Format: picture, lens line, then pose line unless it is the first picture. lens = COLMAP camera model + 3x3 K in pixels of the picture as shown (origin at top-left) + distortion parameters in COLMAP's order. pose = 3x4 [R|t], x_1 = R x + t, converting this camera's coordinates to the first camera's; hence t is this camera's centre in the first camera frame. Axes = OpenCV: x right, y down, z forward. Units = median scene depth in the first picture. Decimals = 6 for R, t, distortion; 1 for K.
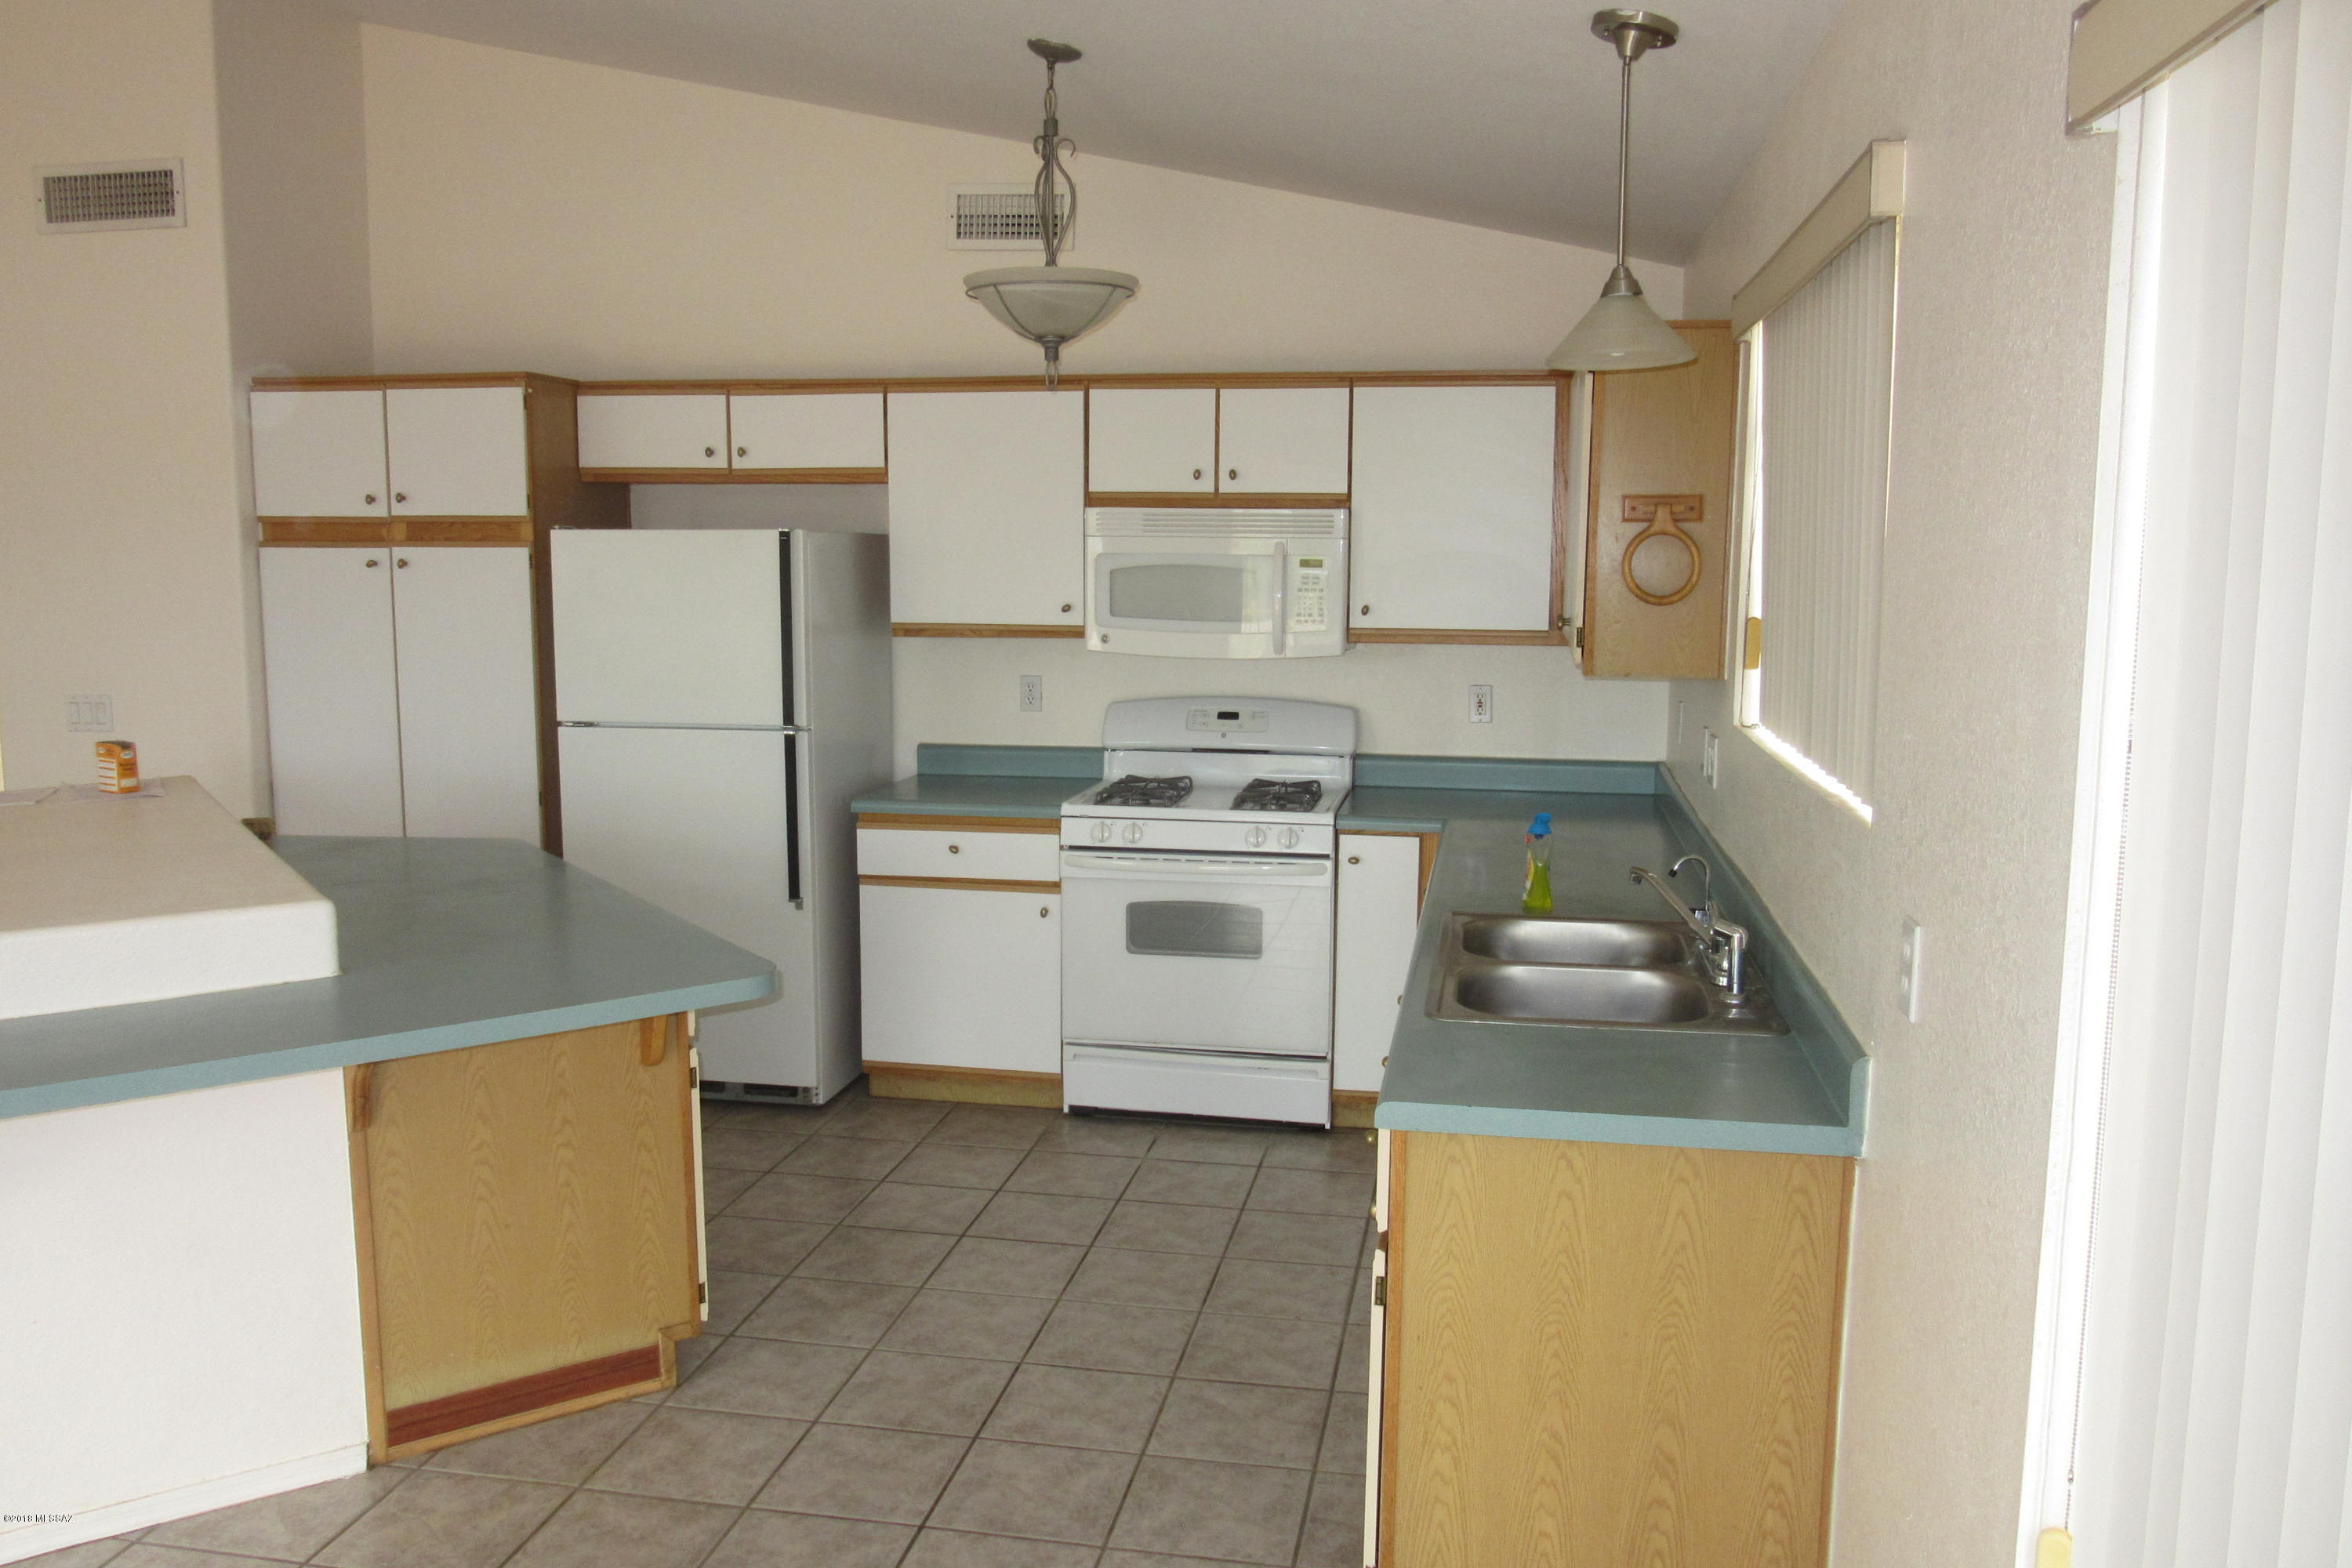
lens RADIAL K [[1870.0, 0, 1176.7], [0, 1870.0, 788.9], [0, 0, 1]] dist [0.043042, 0.000877]
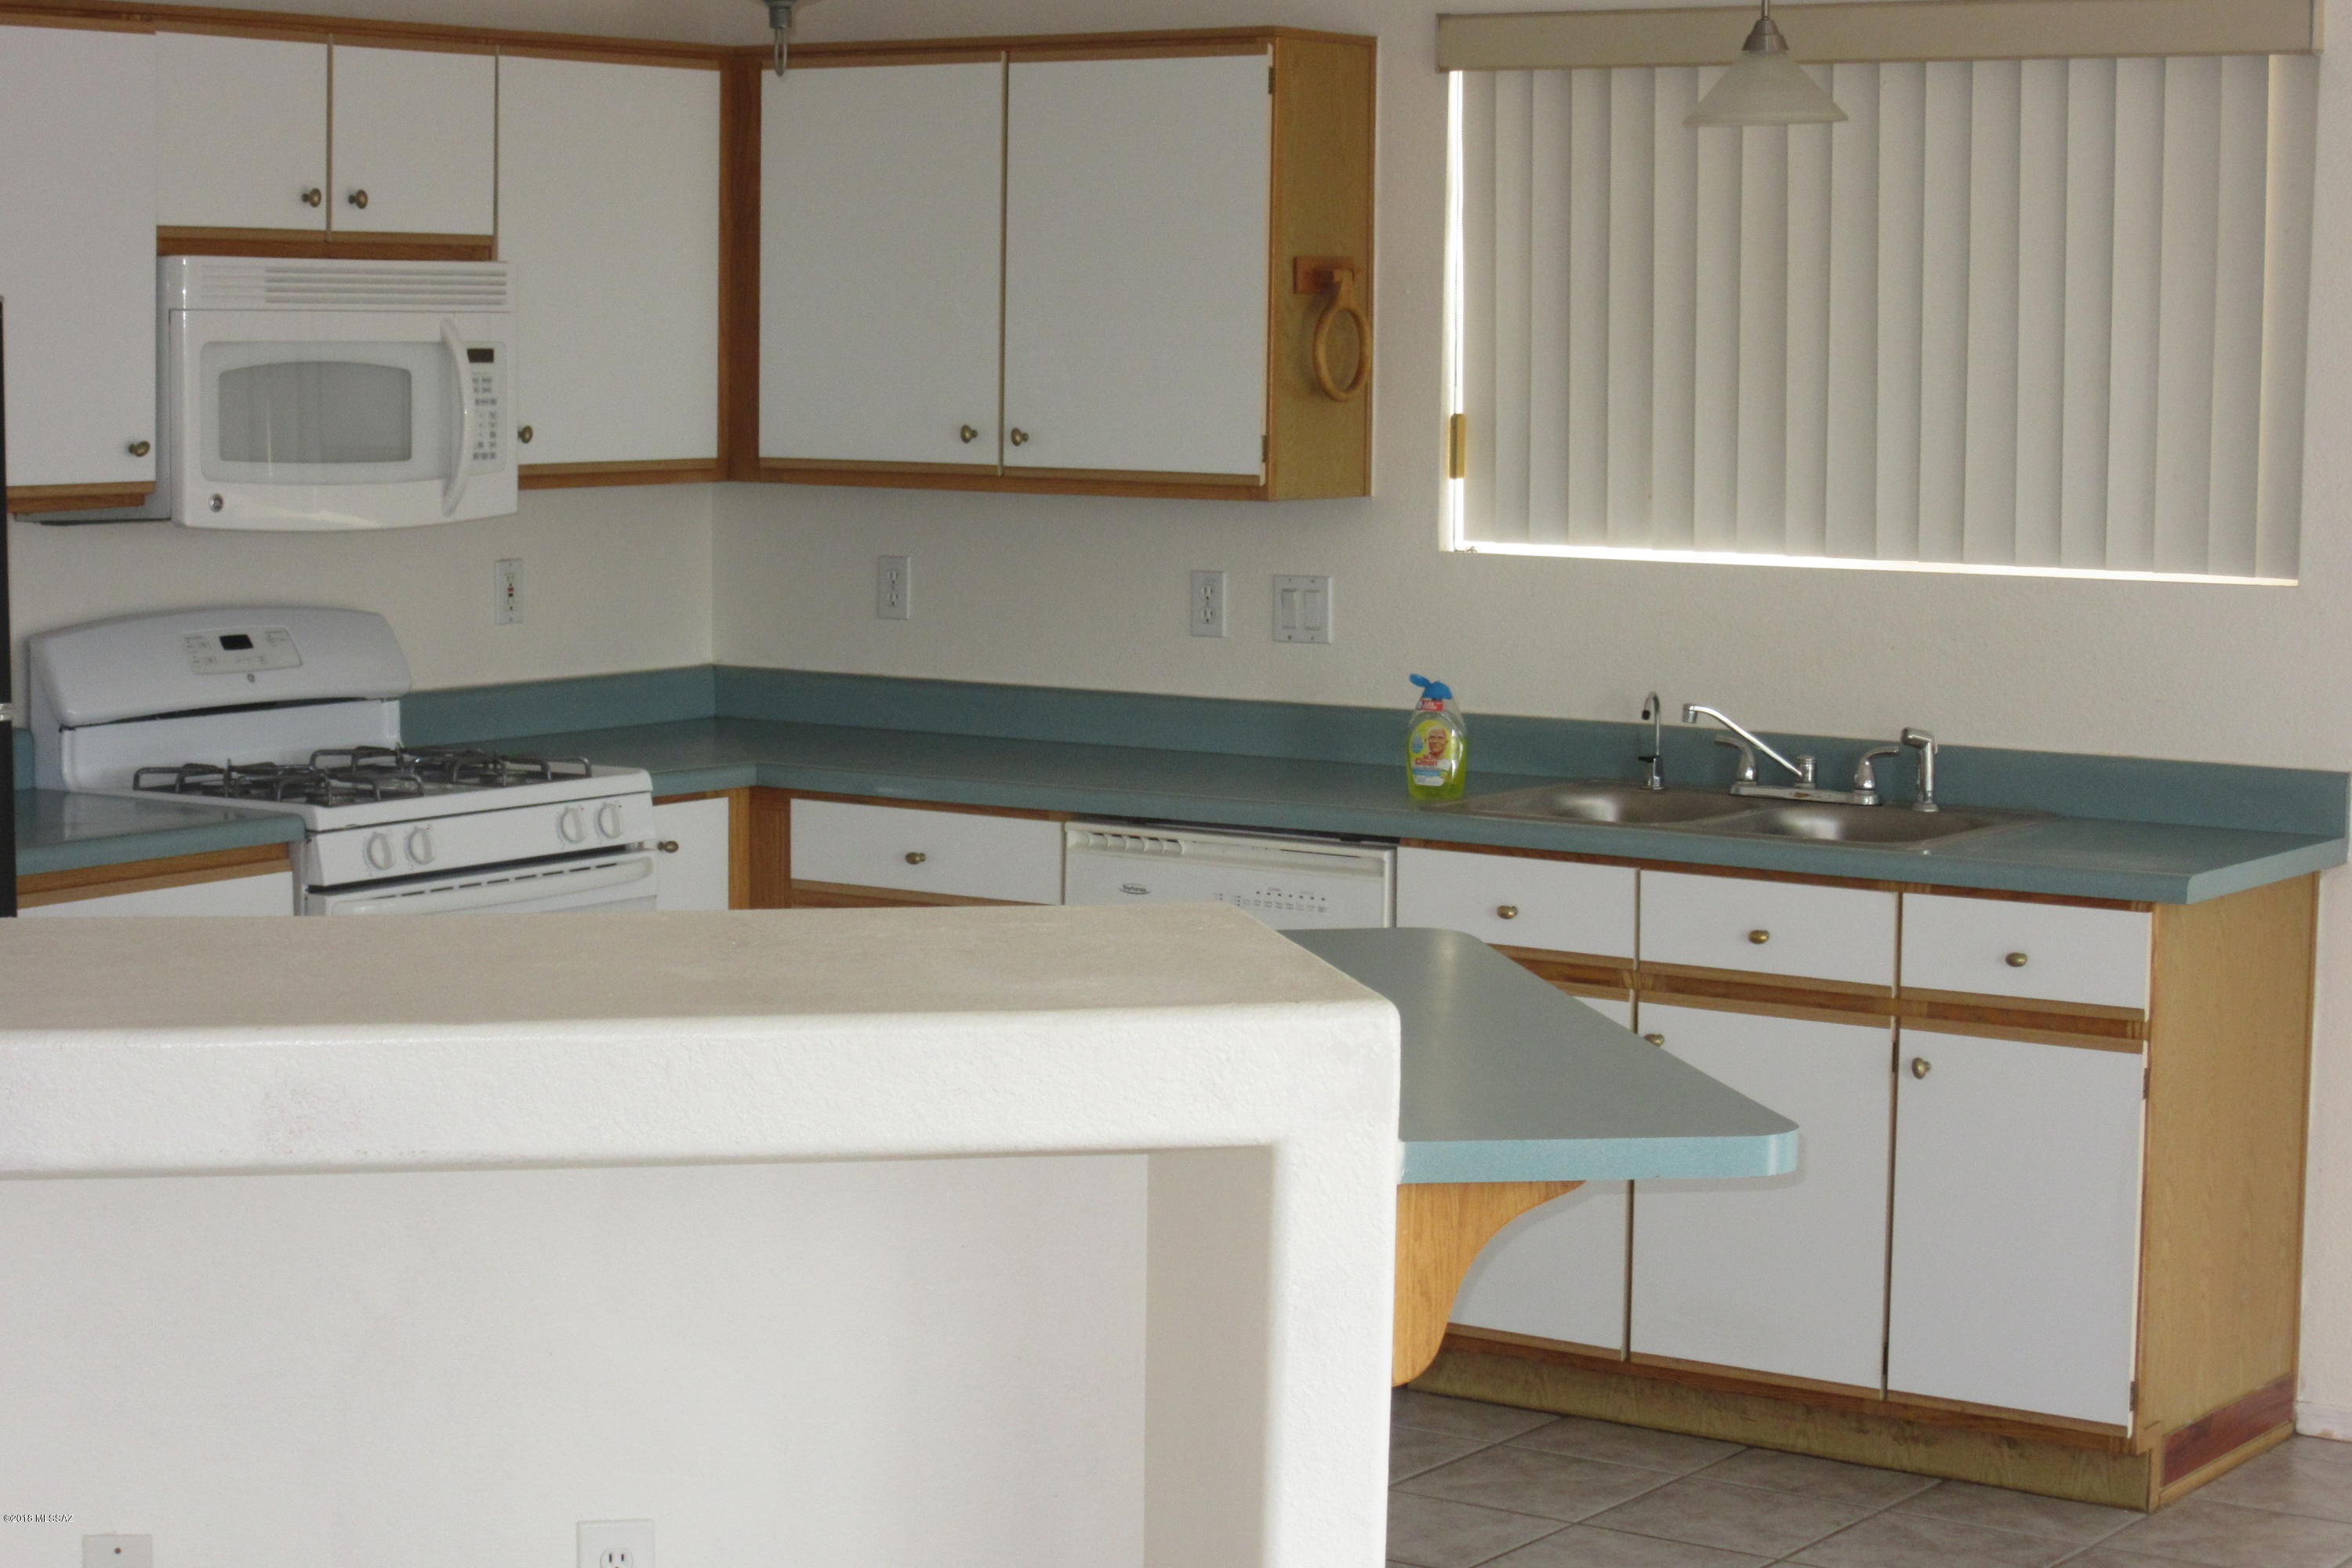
lens RADIAL K [[4742.4, 0, 1176.1], [0, 4742.4, 782.8], [0, 0, 1]] dist [-0.048348, 0.000000]
pose [[0.405378, -0.093830, 0.909321, -1.168671], [0.119689, 0.991603, 0.048962, -0.035476], [-0.906280, 0.088988, 0.413205, 0.212540]]
